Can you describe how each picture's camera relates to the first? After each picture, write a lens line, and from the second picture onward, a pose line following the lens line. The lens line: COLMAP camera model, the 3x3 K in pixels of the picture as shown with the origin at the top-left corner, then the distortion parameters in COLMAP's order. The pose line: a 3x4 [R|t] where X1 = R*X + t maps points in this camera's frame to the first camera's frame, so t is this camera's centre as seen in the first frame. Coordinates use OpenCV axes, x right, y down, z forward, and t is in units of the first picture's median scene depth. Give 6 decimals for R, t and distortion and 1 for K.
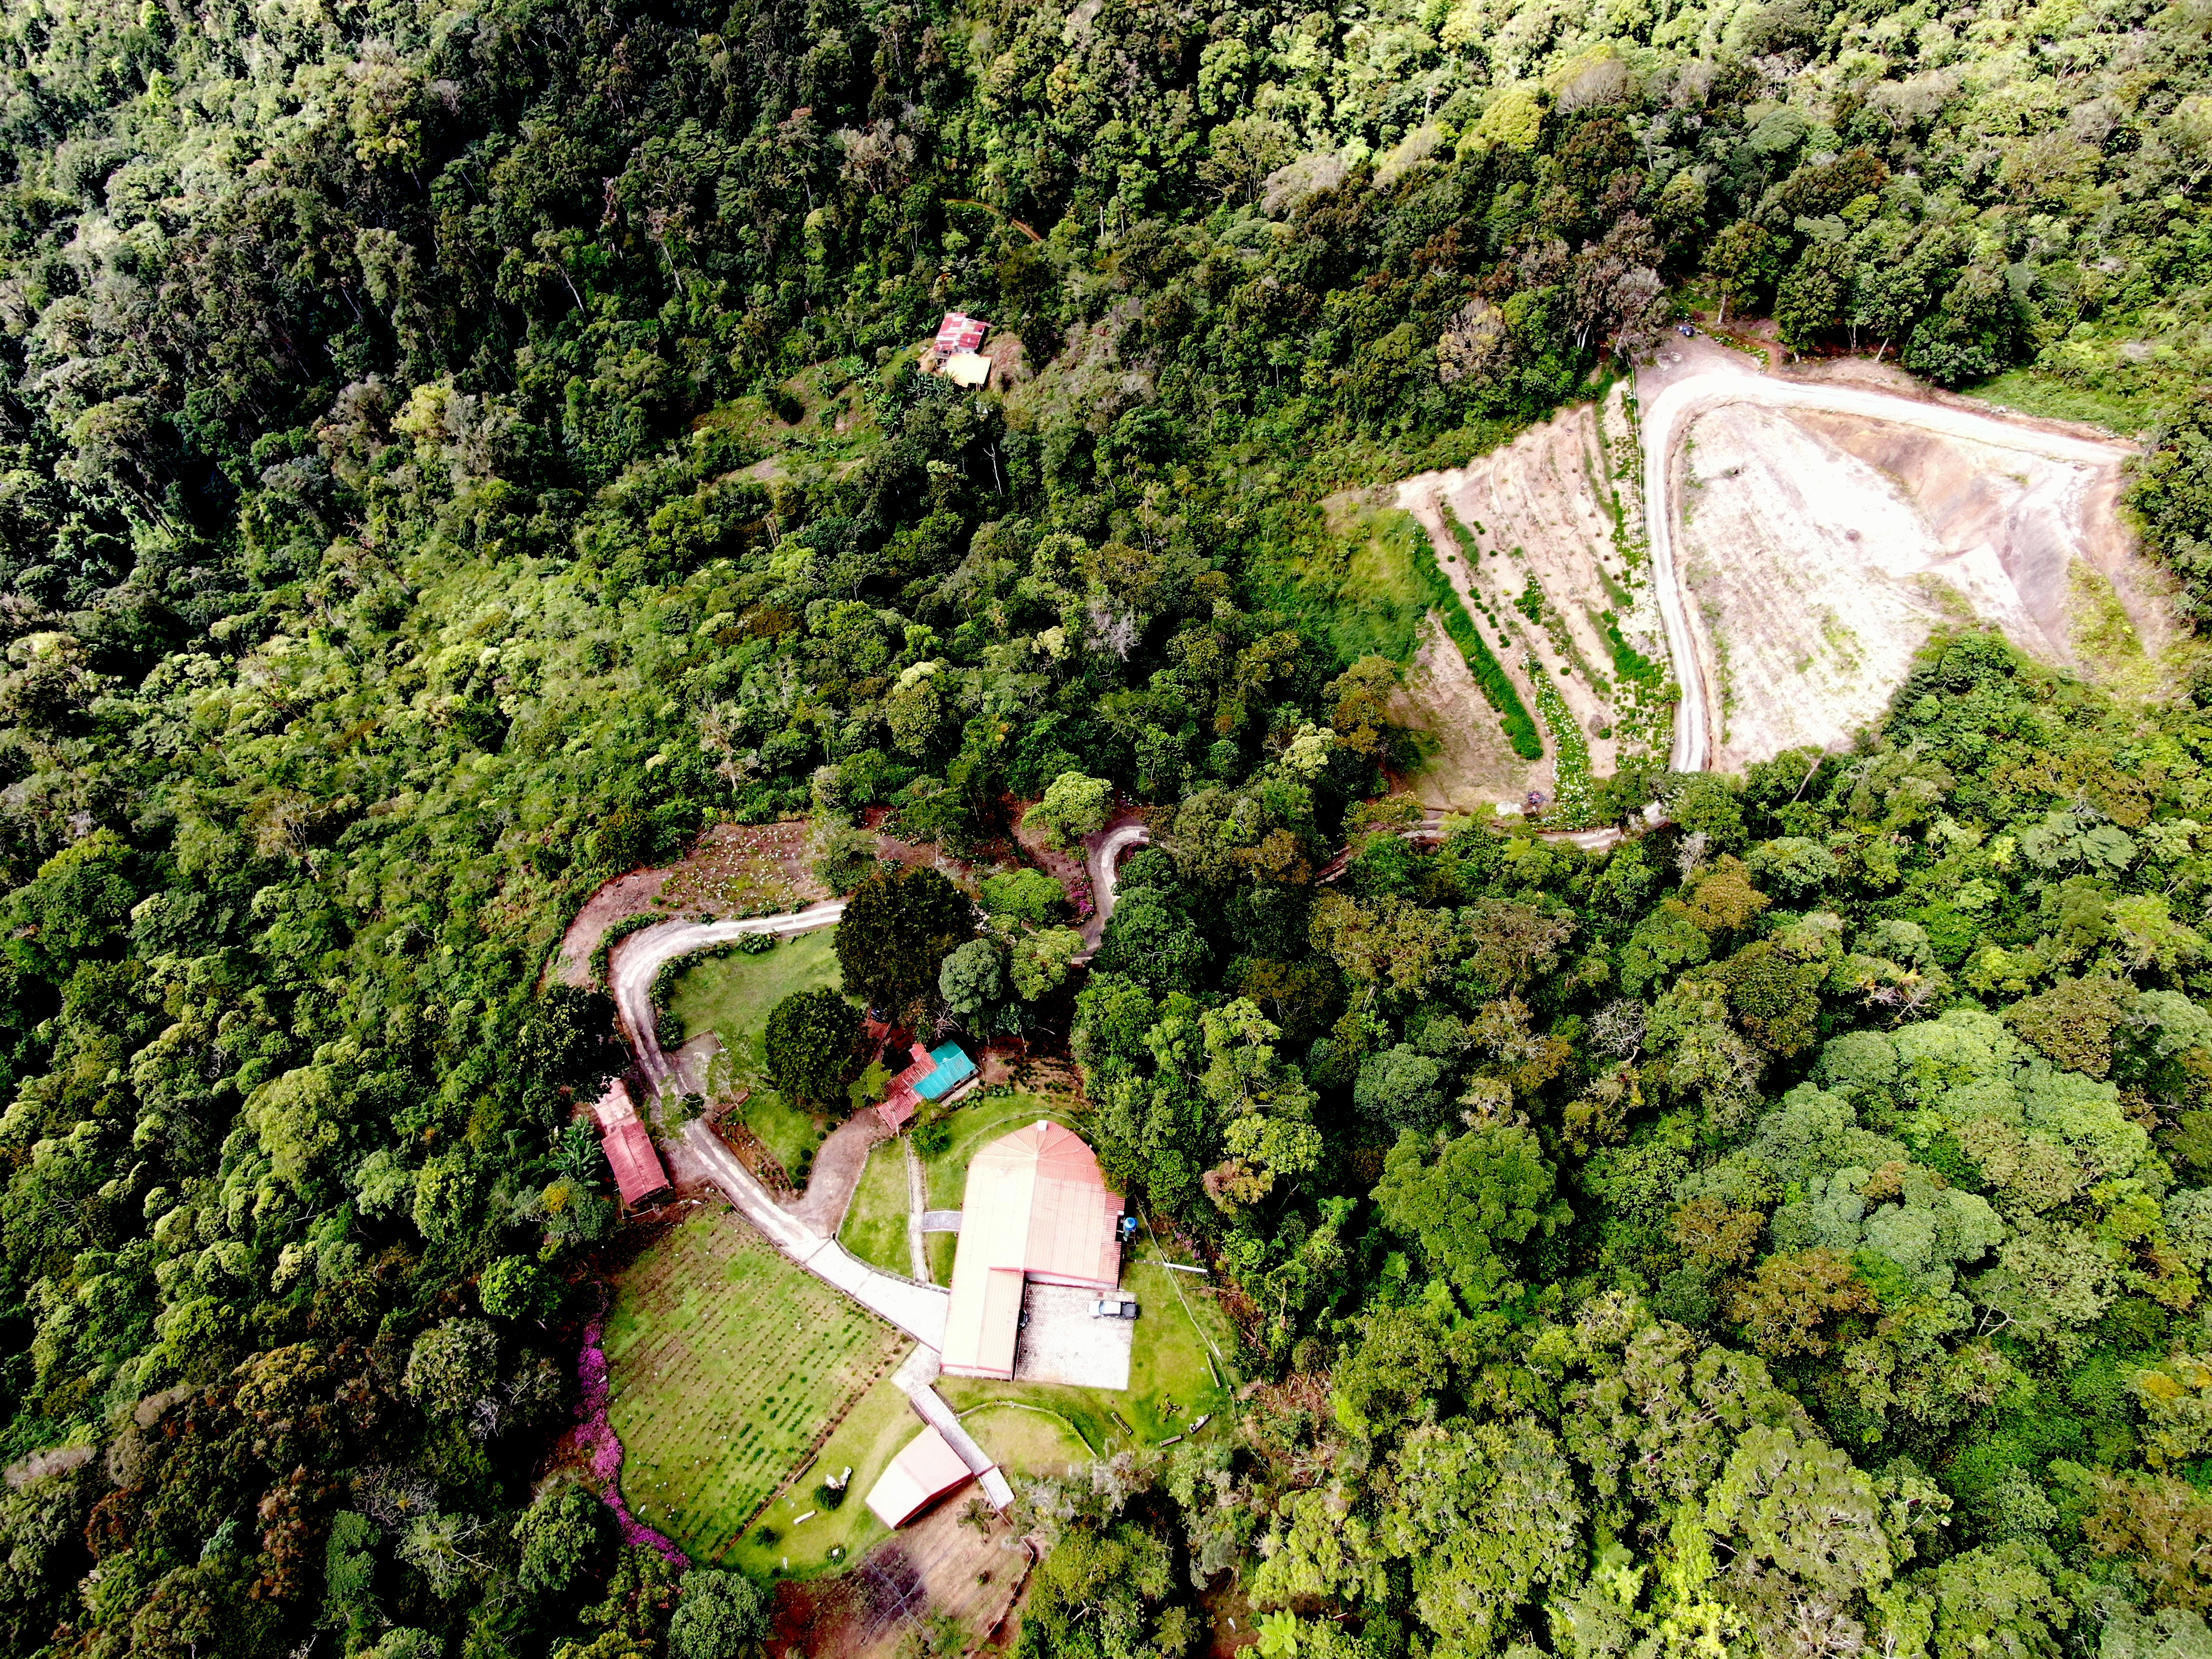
lens RADIAL K [[1595.7, 0, 1106.7], [0, 1595.7, 836.8], [0, 0, 1]] dist [-0.014987, 0.004329]
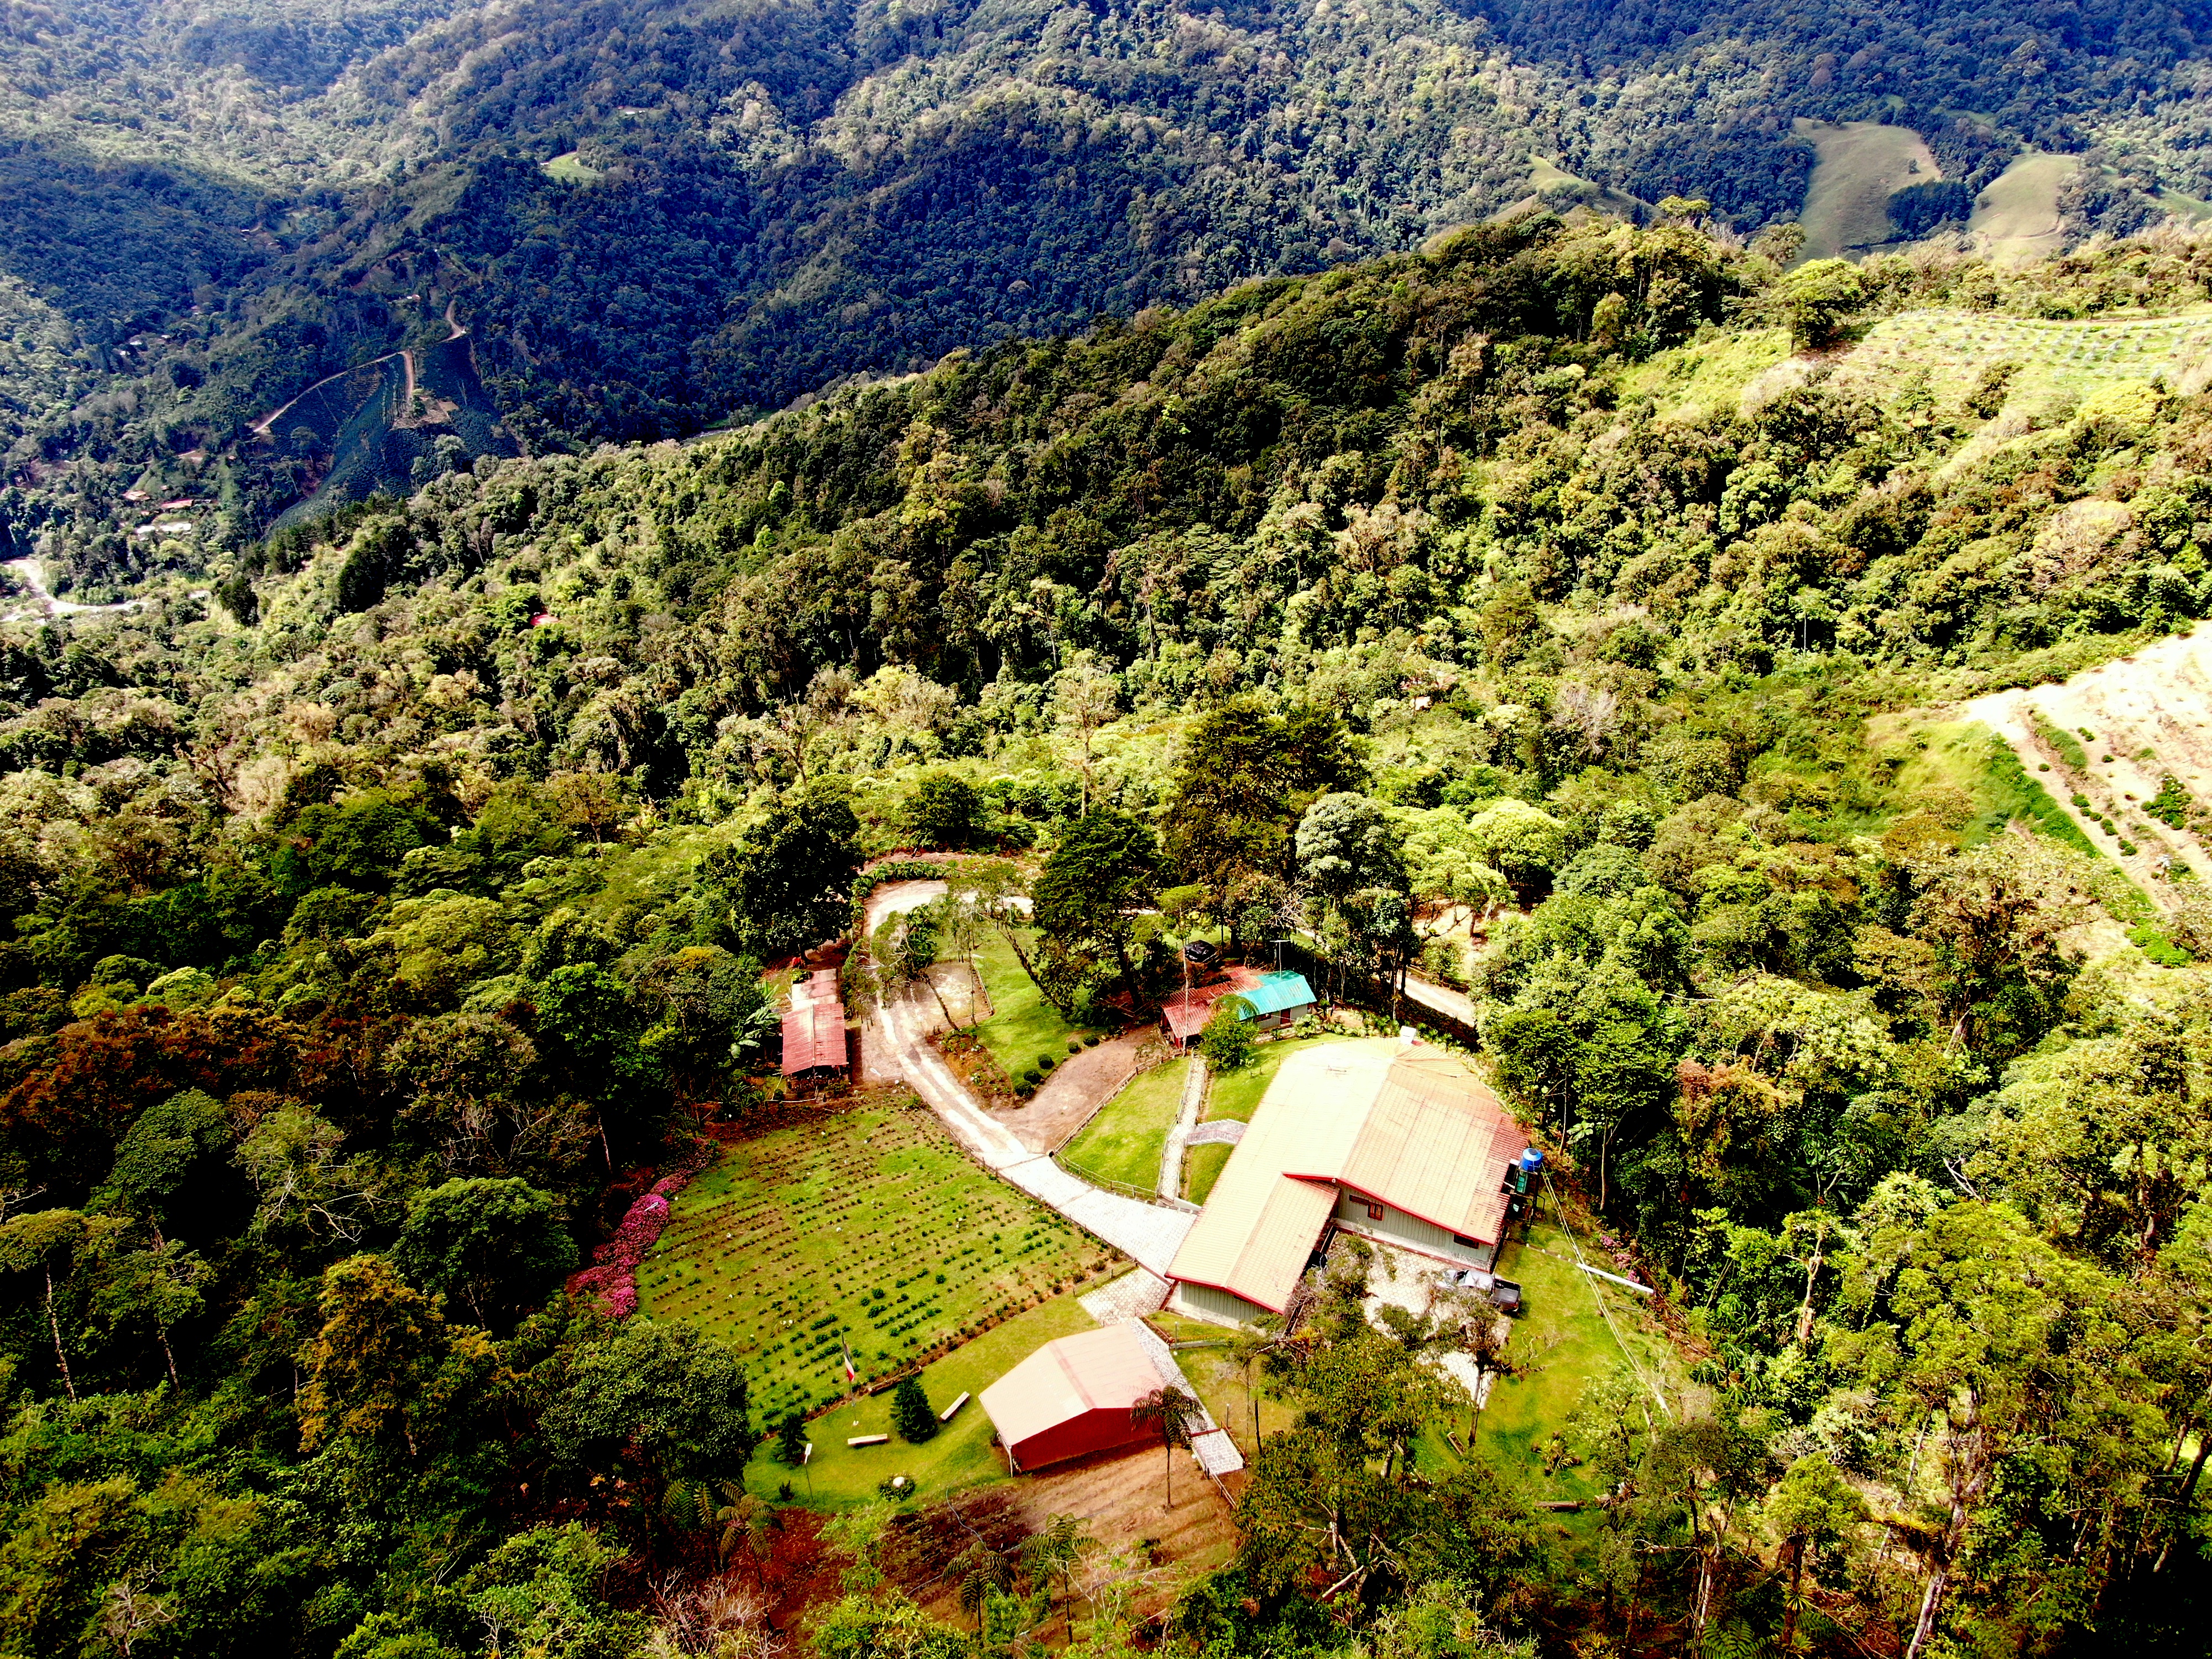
lens RADIAL K [[1595.7, 0, 1111.5], [0, 1595.7, 828.7], [0, 0, 1]] dist [-0.014987, 0.004329]
pose [[0.948047, 0.156842, -0.276780, 0.007806], [-0.264308, 0.872531, -0.410891, 0.288444], [0.177054, 0.462699, 0.868655, 0.278609]]
